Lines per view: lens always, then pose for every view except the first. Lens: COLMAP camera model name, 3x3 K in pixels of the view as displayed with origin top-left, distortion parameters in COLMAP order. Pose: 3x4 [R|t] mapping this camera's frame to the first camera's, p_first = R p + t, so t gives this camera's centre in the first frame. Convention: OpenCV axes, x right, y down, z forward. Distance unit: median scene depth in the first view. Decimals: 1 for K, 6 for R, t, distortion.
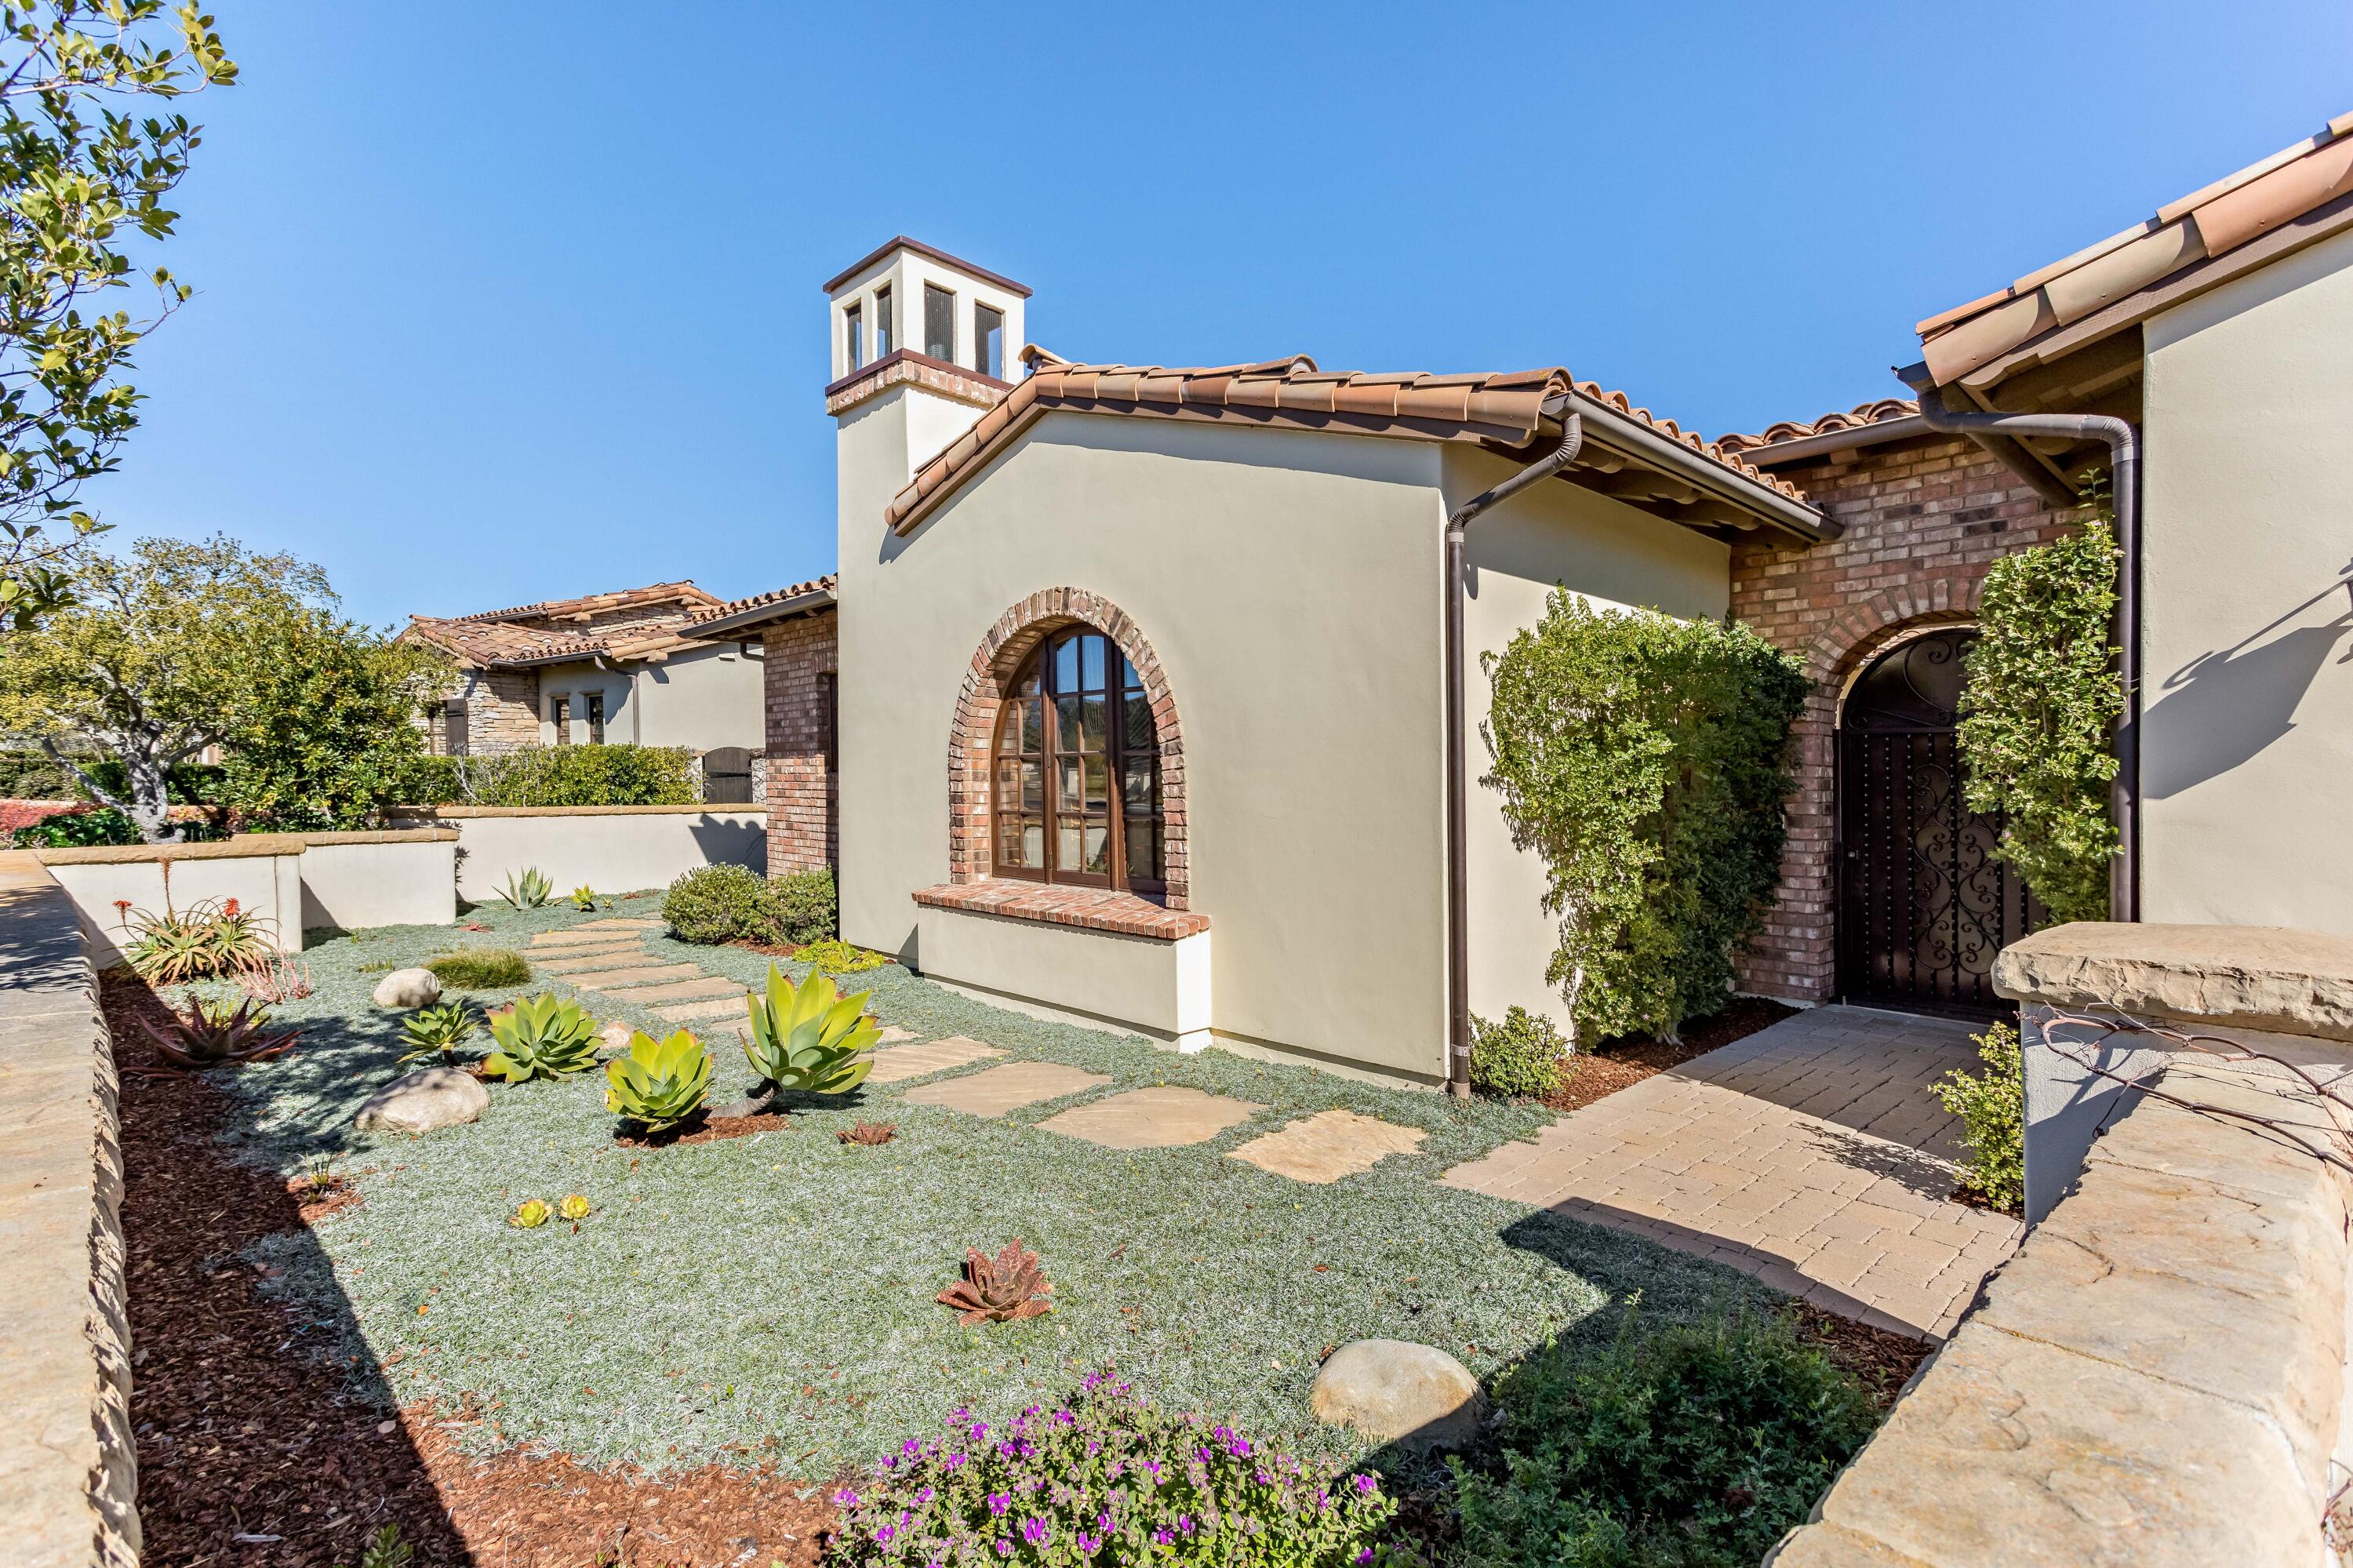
lens RADIAL K [[1097.3, 0, 1164.7], [0, 1097.3, 757.5], [0, 0, 1]] dist [-0.000001, 0.000057]
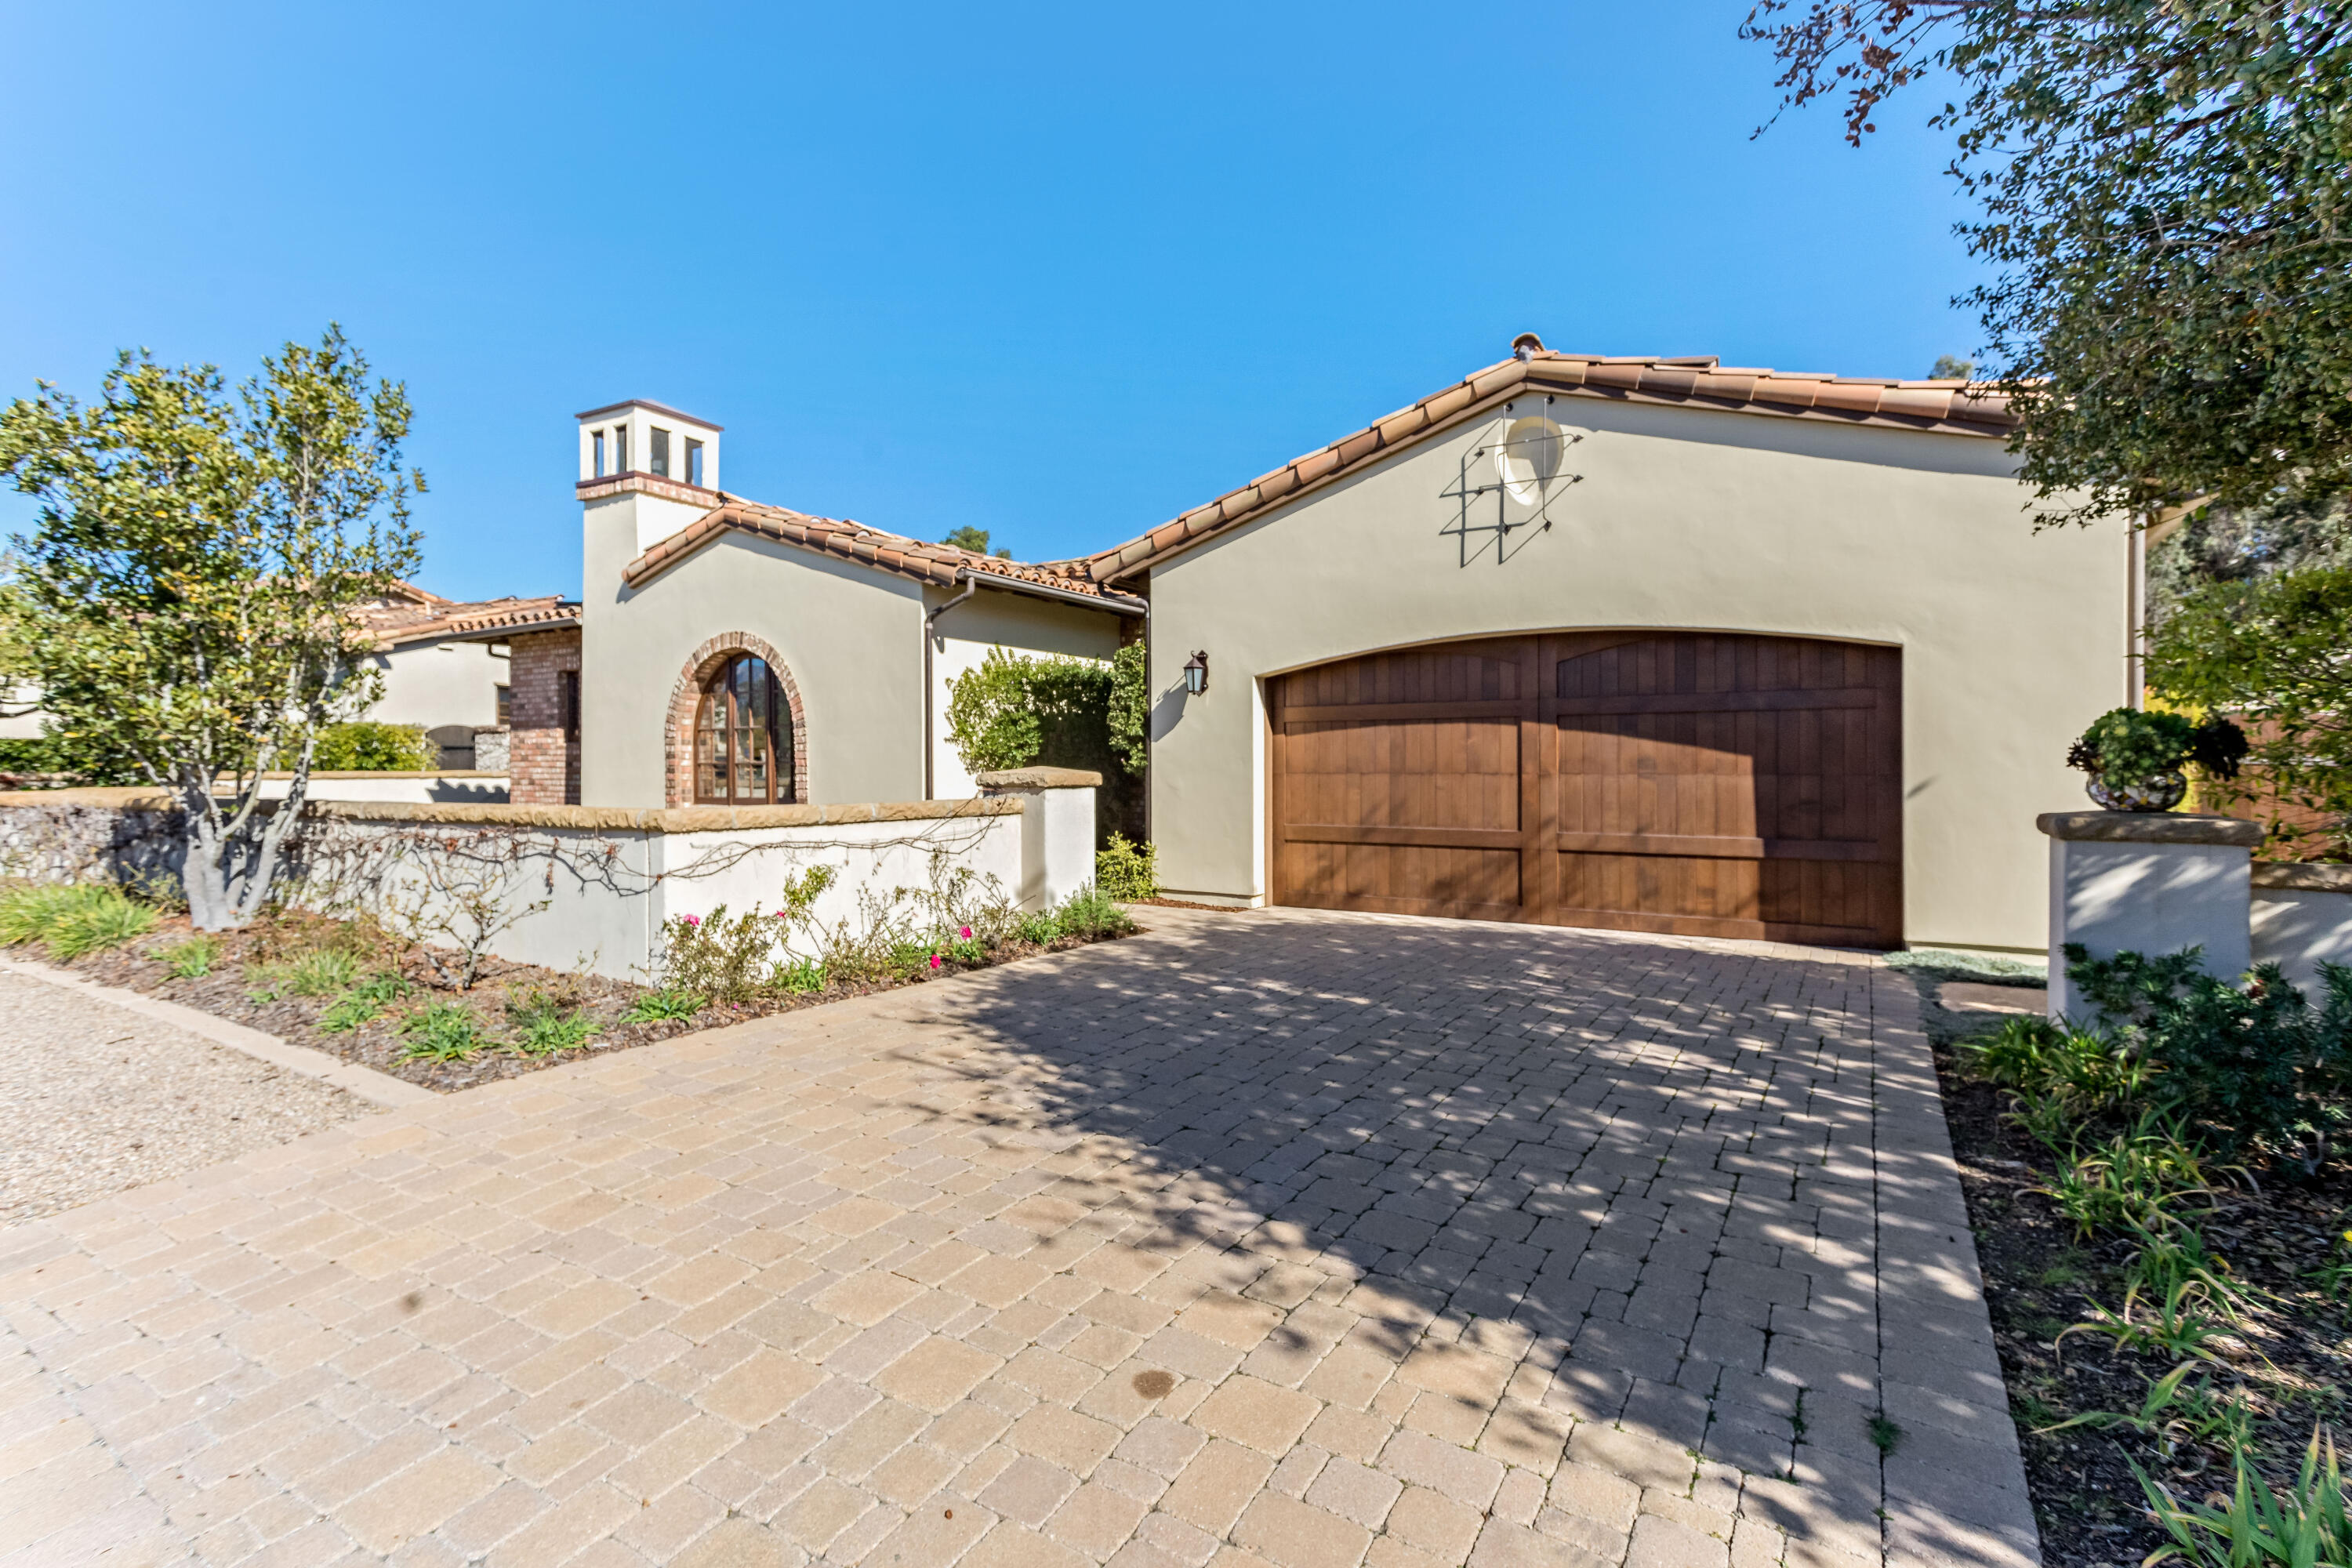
lens RADIAL K [[1166.6, 0, 1176.5], [0, 1166.6, 727.4], [0, 0, 1]] dist [0.002180, 0.000228]
pose [[0.970931, 0.005421, 0.239298, 0.121598], [-0.002352, 0.999911, -0.013107, 0.016777], [-0.239348, 0.012163, 0.970858, -0.843338]]
